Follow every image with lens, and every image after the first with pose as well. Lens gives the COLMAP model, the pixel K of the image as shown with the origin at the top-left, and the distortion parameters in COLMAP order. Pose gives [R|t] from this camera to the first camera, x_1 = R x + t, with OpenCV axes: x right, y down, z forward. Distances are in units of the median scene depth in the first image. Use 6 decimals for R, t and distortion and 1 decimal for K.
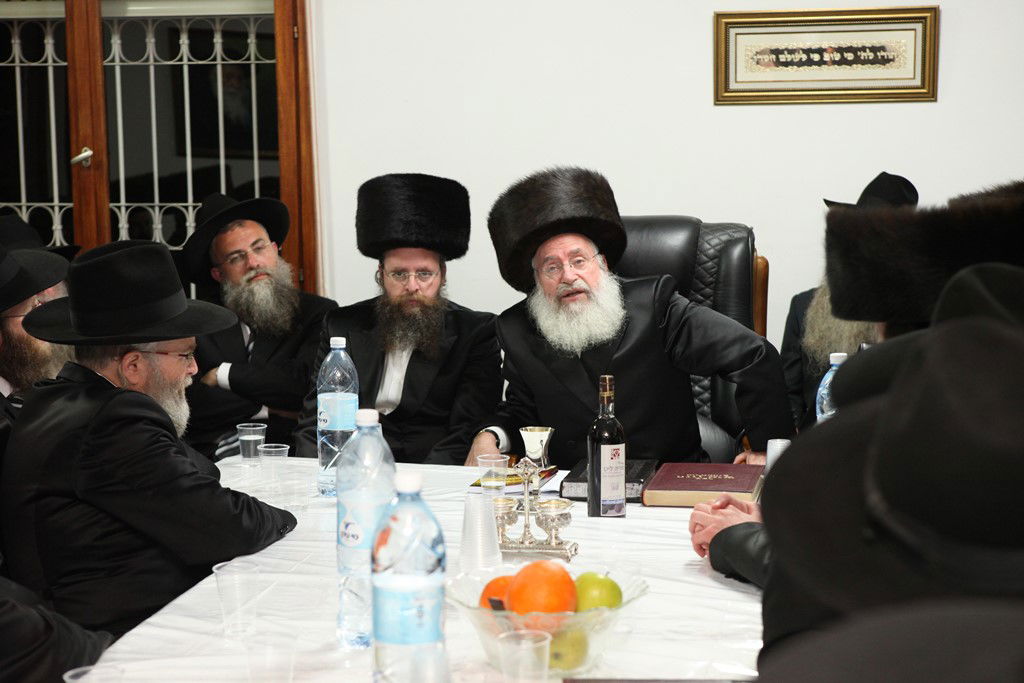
lens RADIAL K [[1844.5, 0, 512.0], [0, 1844.5, 341.5], [0, 0, 1]] dist [0.085048, 0.291423]
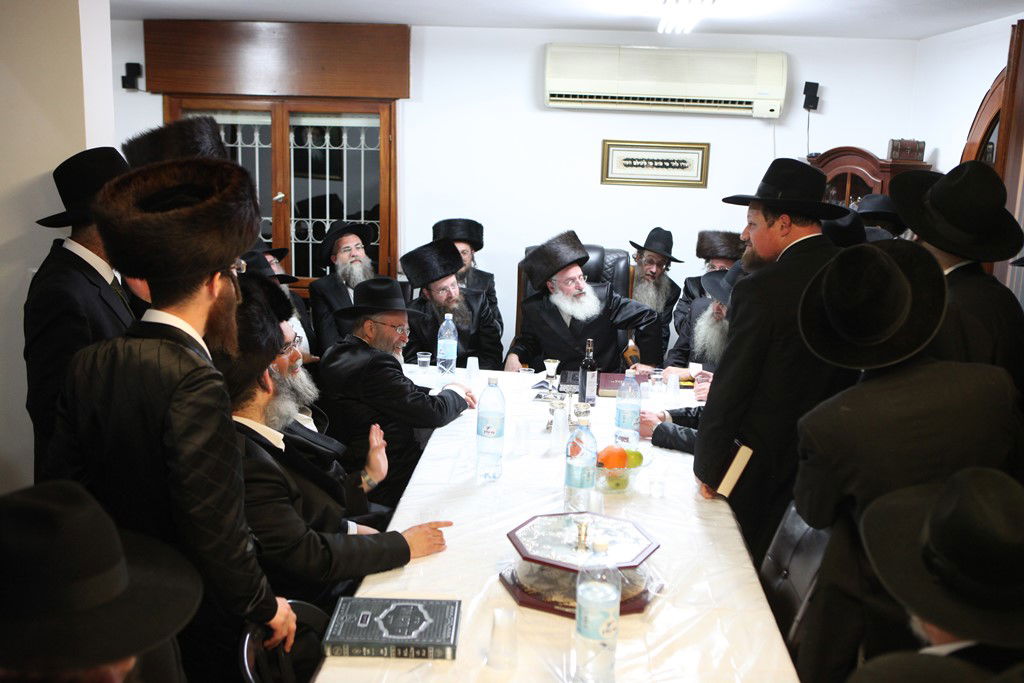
lens RADIAL K [[1014.6, 0, 512.0], [0, 1014.6, 341.5], [0, 0, 1]] dist [-0.051596, 0.027353]
pose [[0.992926, 0.016632, 0.117563, -0.117684], [-0.027511, 0.995422, 0.091528, -0.055983], [-0.115502, -0.094115, 0.988838, -0.108682]]
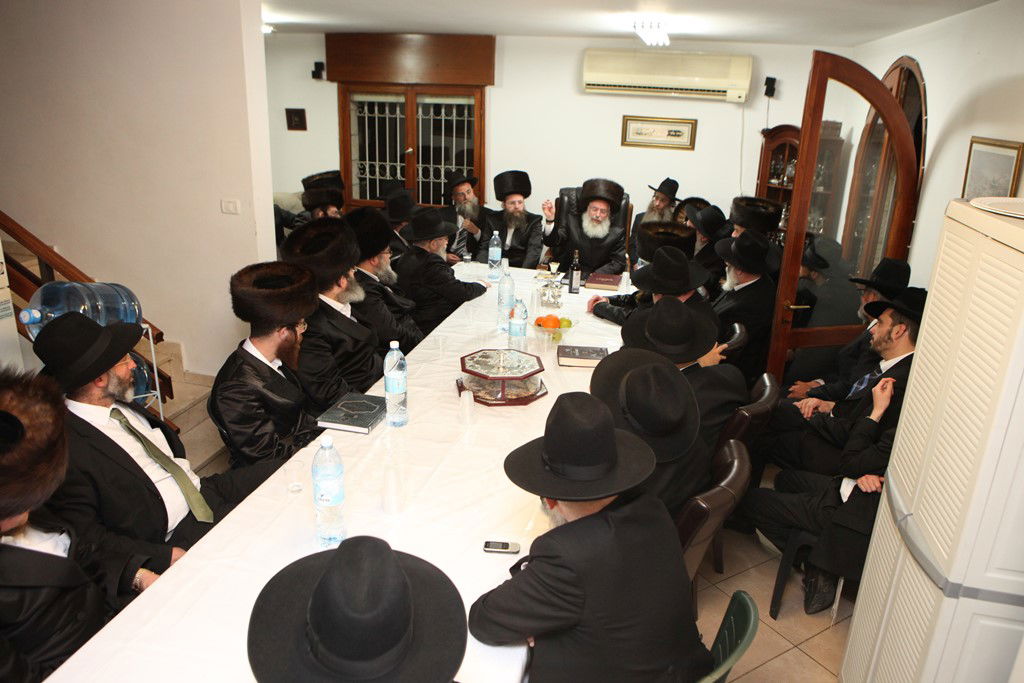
lens RADIAL K [[739.8, 0, 512.0], [0, 739.8, 341.5], [0, 0, 1]] dist [-0.100995, 0.079949]
pose [[0.997455, 0.060618, -0.037532, -0.002047], [-0.051119, 0.975011, 0.216196, -0.068789], [0.049699, -0.213727, 0.975628, -0.231579]]
